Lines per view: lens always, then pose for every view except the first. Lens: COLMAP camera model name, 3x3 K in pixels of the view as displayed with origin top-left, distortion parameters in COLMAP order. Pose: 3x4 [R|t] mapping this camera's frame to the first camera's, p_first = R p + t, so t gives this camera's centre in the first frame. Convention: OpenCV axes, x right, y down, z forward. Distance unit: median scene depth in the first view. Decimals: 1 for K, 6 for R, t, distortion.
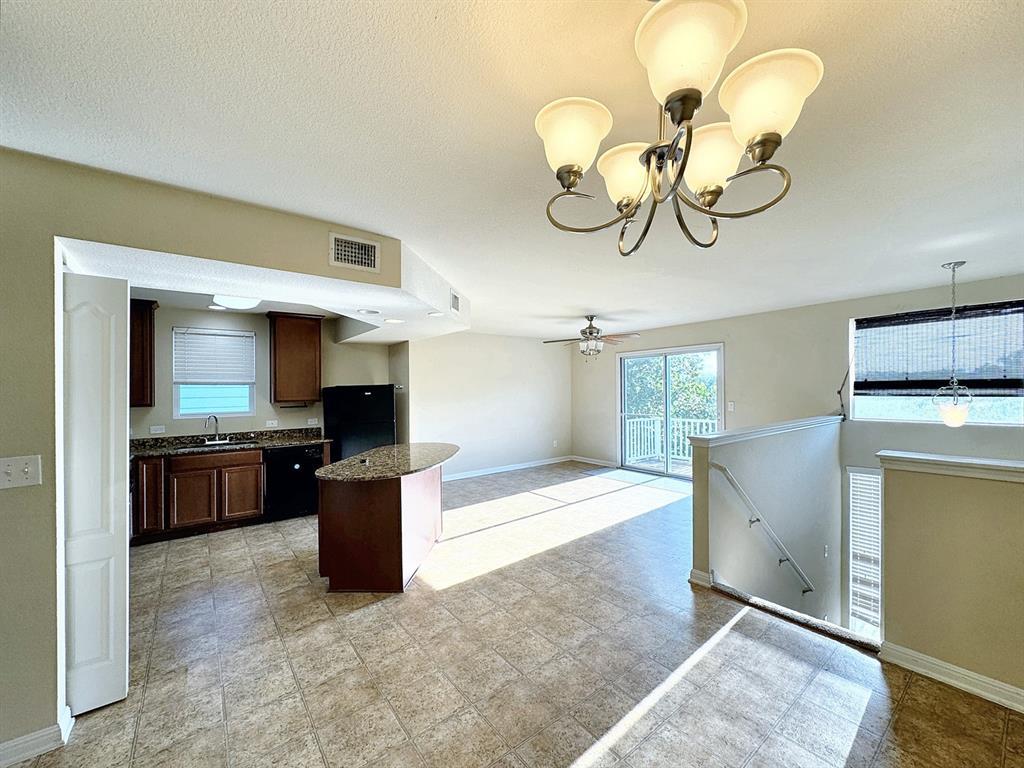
lens RADIAL K [[410.4, 0, 514.5], [0, 410.4, 386.5], [0, 0, 1]] dist [-0.004241, 0.001258]
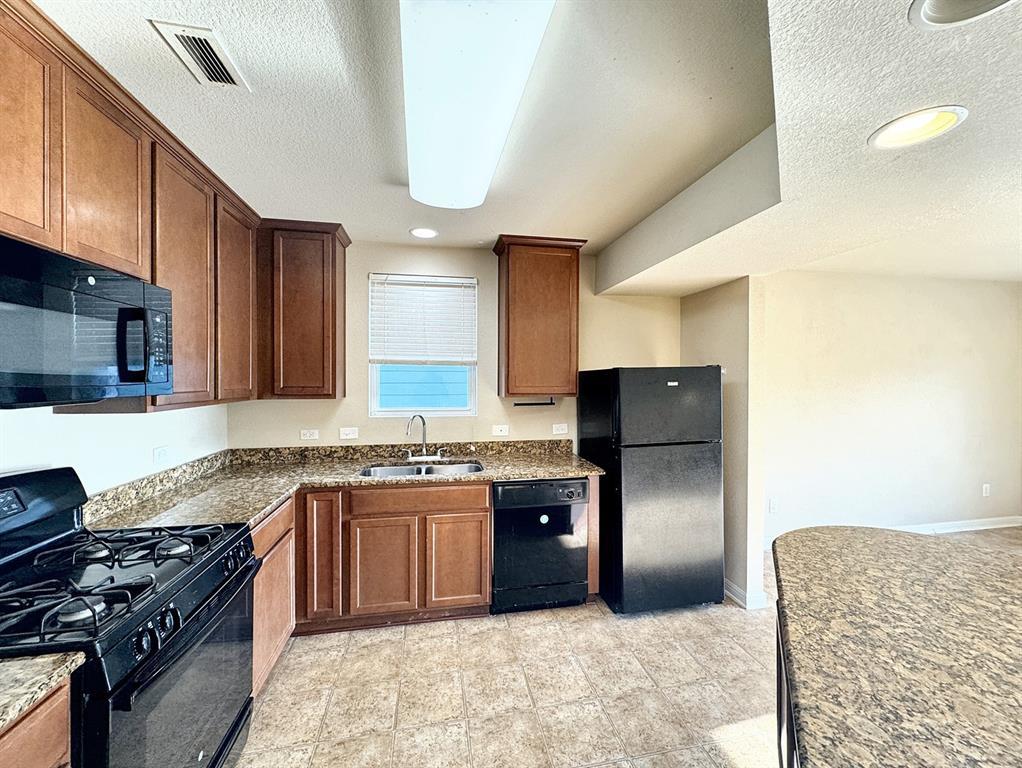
lens RADIAL K [[412.2, 0, 510.1], [0, 412.2, 381.2], [0, 0, 1]] dist [0.000374, 0.000012]
pose [[0.891868, 0.017489, -0.451958, -0.339786], [-0.010276, 0.999778, 0.018410, 0.008070], [0.452179, -0.011775, 0.891849, 0.517741]]
